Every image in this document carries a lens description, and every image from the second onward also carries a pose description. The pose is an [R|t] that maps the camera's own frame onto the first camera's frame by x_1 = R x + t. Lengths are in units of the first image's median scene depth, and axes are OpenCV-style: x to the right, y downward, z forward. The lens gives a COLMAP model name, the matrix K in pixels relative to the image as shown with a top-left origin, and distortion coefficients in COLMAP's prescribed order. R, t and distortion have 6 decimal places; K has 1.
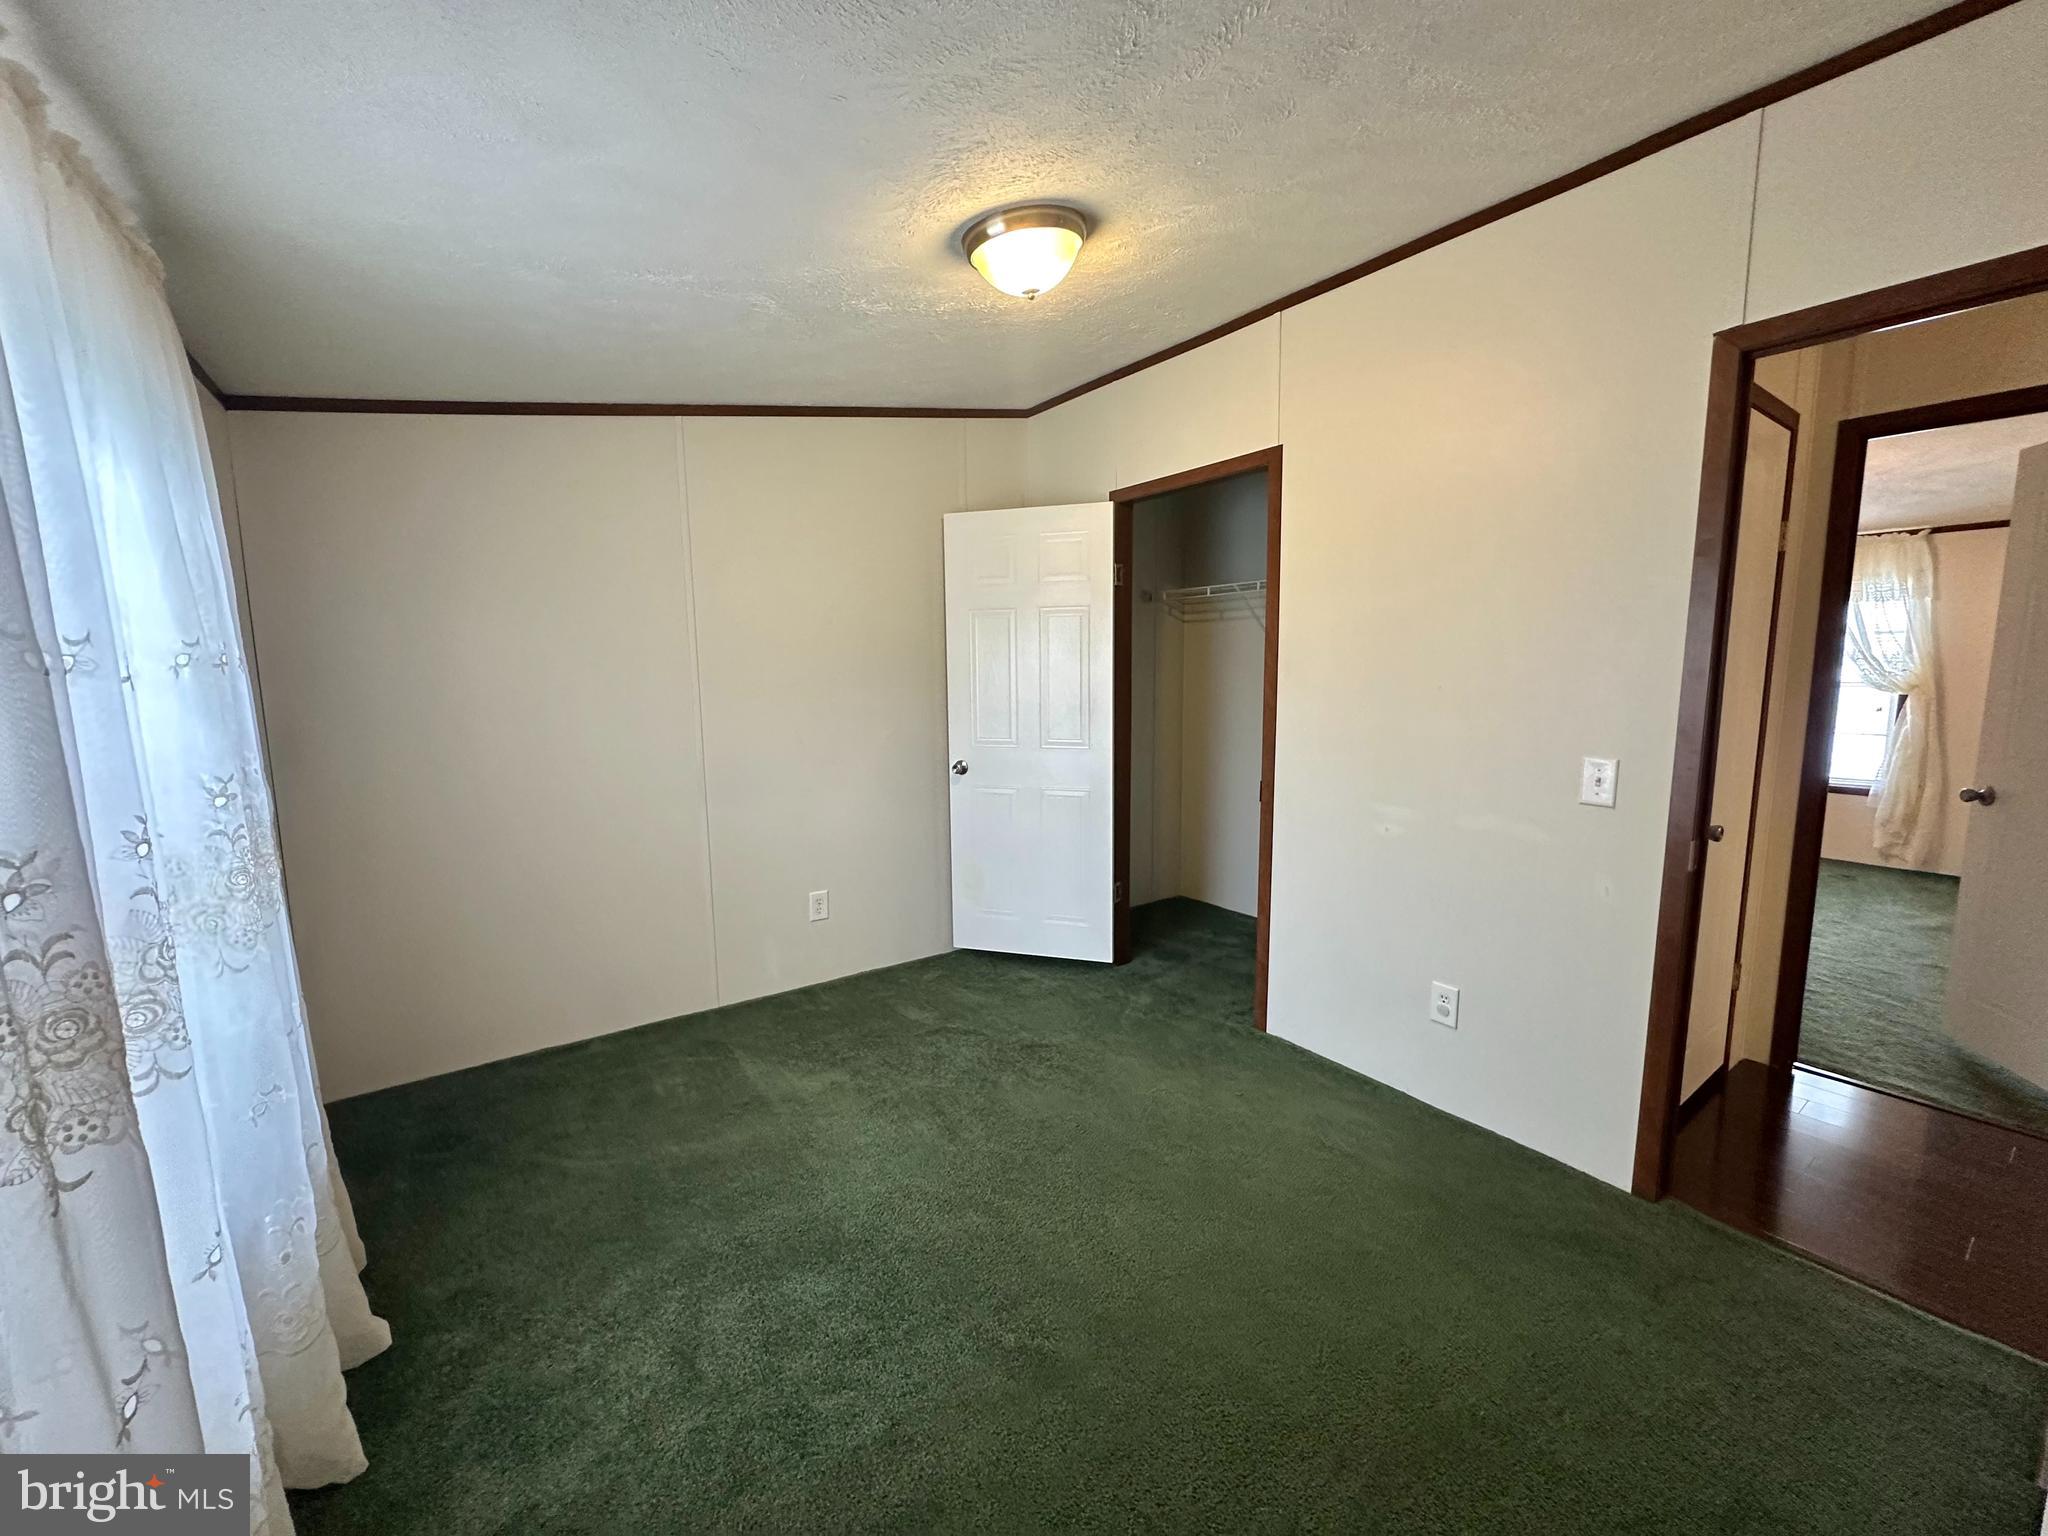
lens RADIAL K [[815.2, 0, 1024.0], [0, 815.2, 768.0], [0, 0, 1]] dist [-0.001511, 0.000342]
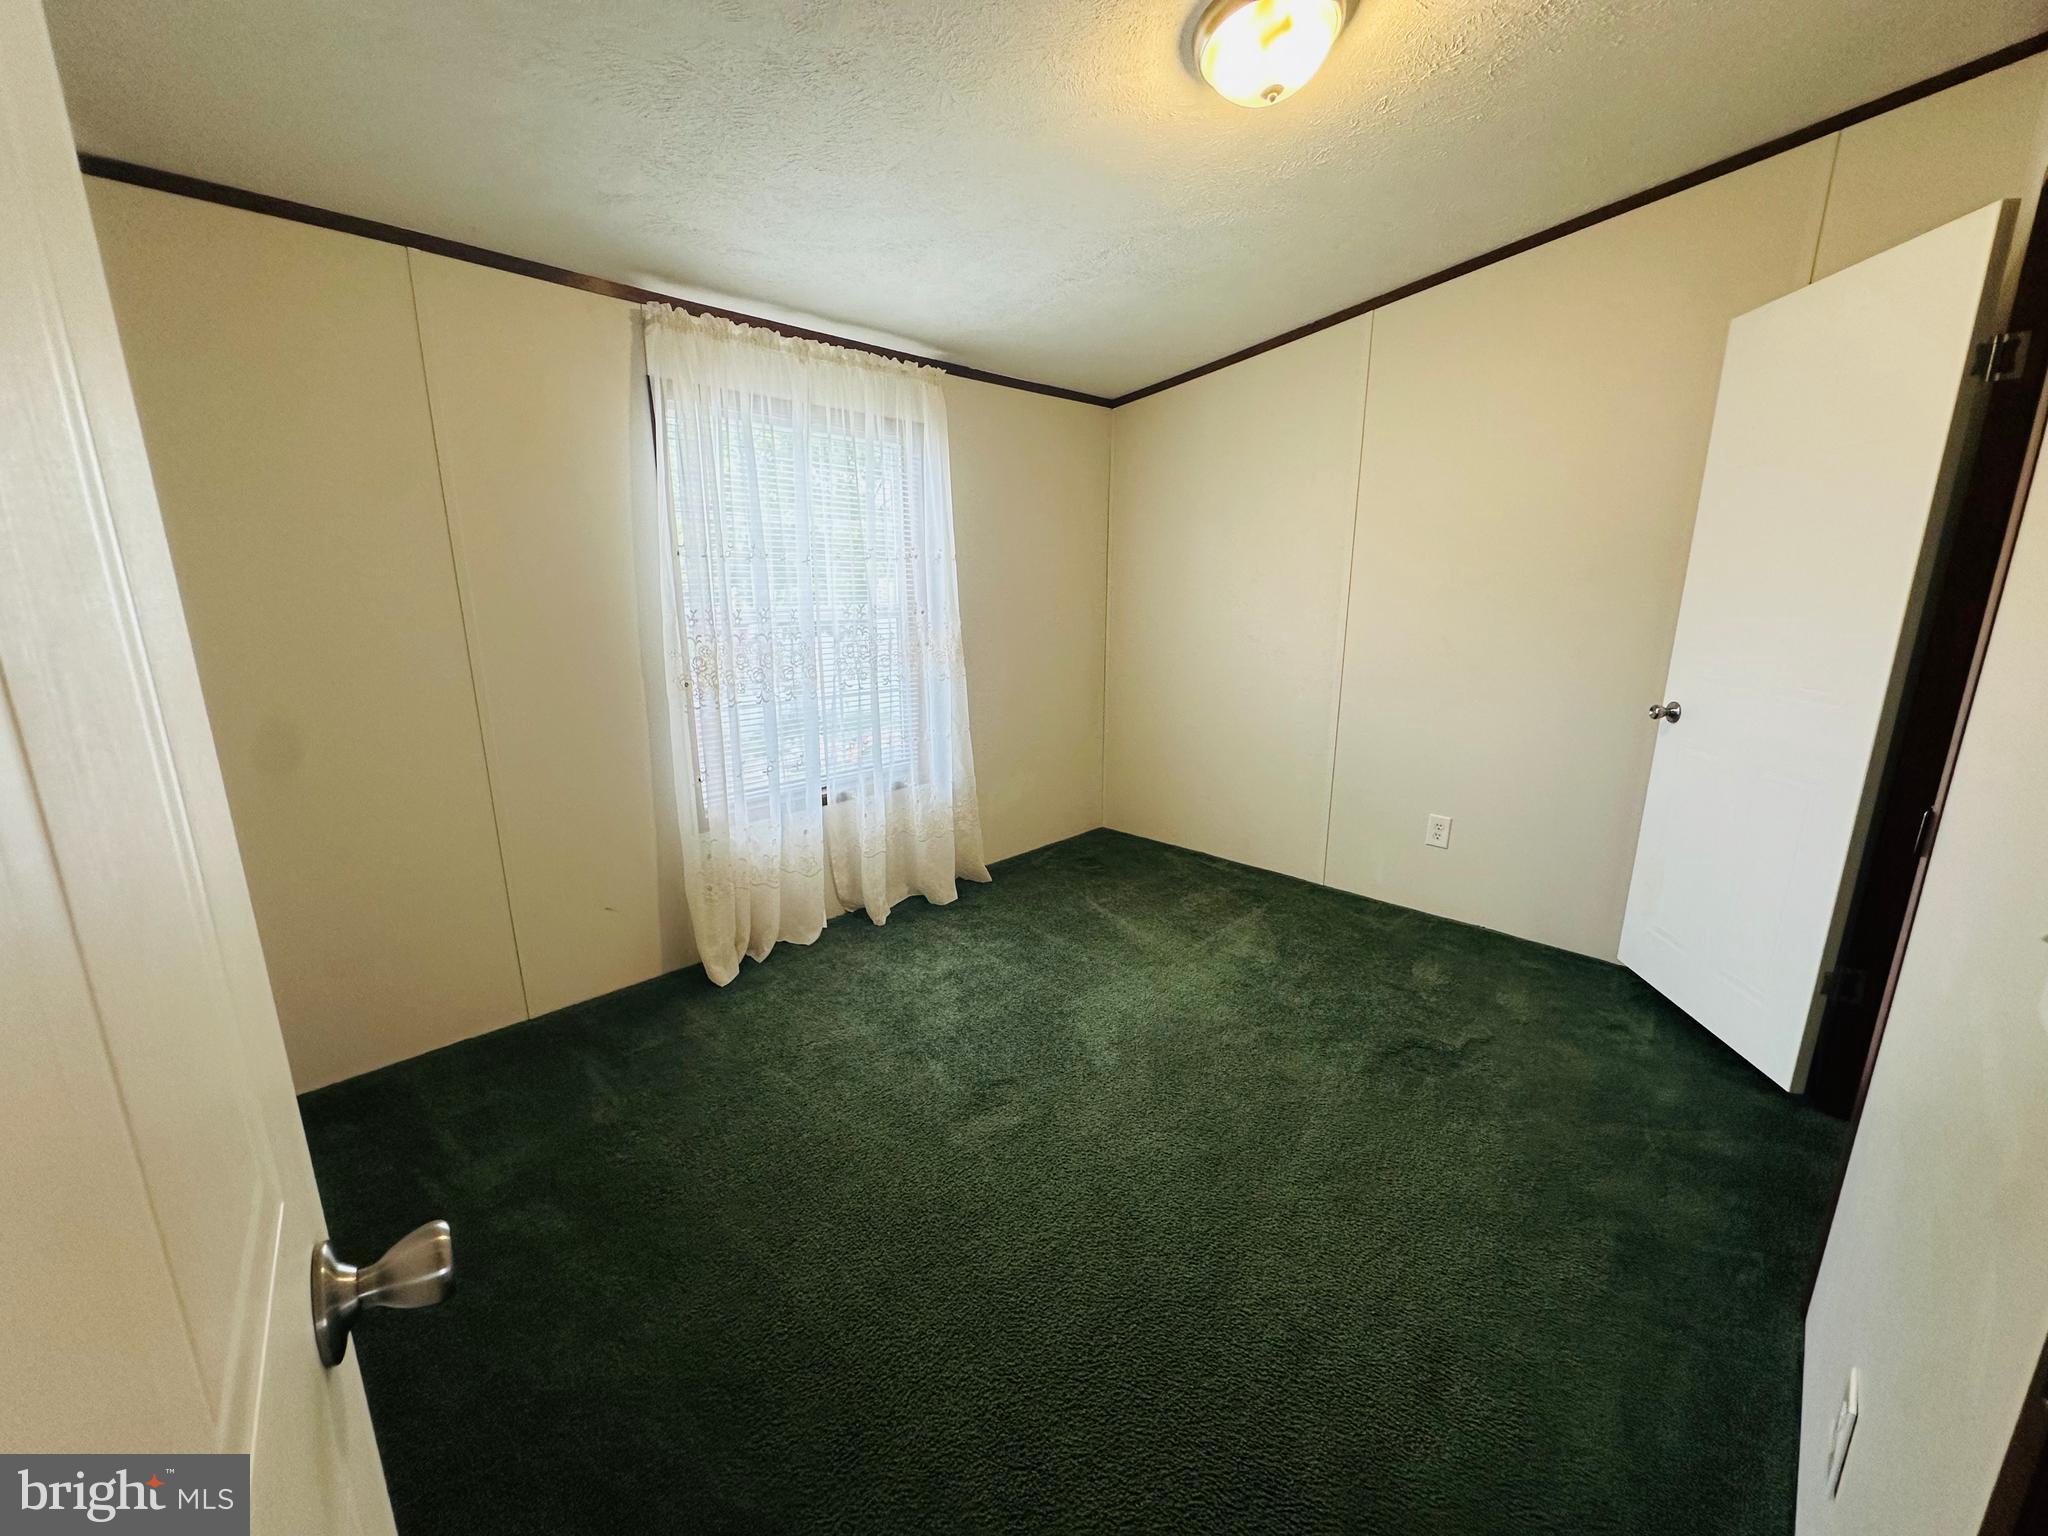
lens RADIAL K [[815.2, 0, 1024.0], [0, 815.2, 768.0], [0, 0, 1]] dist [-0.001511, 0.000342]
pose [[0.178955, 0.229633, -0.956684, 0.520555], [-0.130693, 0.969312, 0.208217, -0.027762], [0.975138, 0.087771, 0.203475, 0.361616]]
